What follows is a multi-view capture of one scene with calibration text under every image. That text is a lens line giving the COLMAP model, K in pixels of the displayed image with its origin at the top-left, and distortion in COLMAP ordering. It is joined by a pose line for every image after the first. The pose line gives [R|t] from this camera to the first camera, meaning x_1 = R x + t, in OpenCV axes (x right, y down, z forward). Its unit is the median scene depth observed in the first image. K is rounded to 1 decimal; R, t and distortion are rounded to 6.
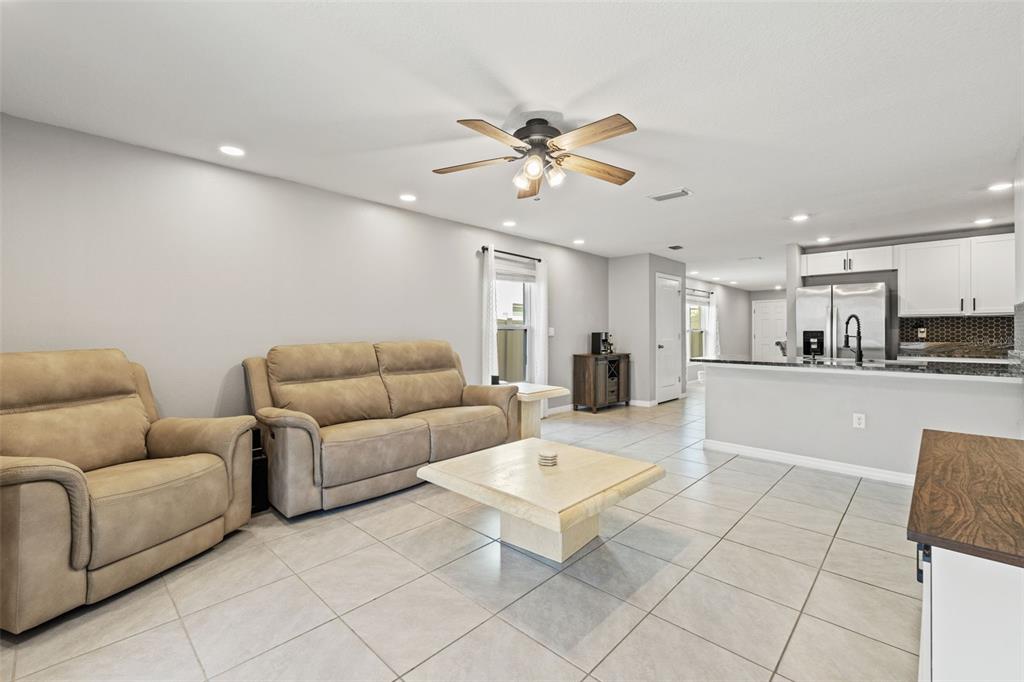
lens RADIAL K [[437.3, 0, 505.8], [0, 437.3, 329.9], [0, 0, 1]] dist [0.001235, 0.000382]
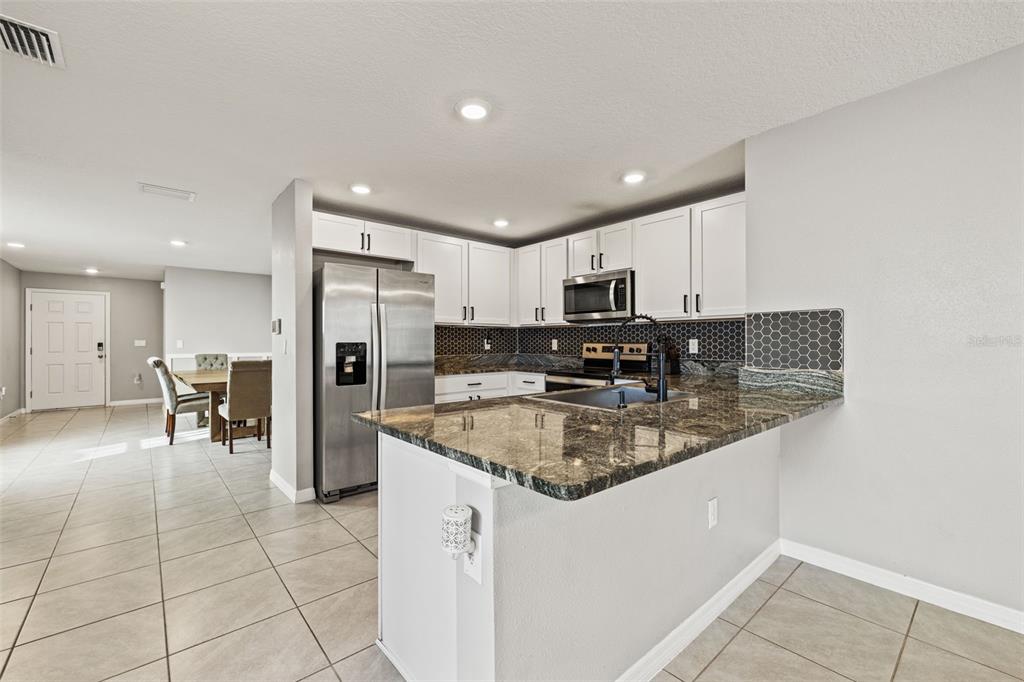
lens RADIAL K [[426.5, 0, 510.8], [0, 426.5, 340.7], [0, 0, 1]] dist [0.000191, 0.000055]
pose [[0.093136, 0.002352, 0.995651, 0.170219], [-0.003798, 0.999991, -0.002007, 0.000038], [-0.995646, -0.003594, 0.093144, 0.762491]]
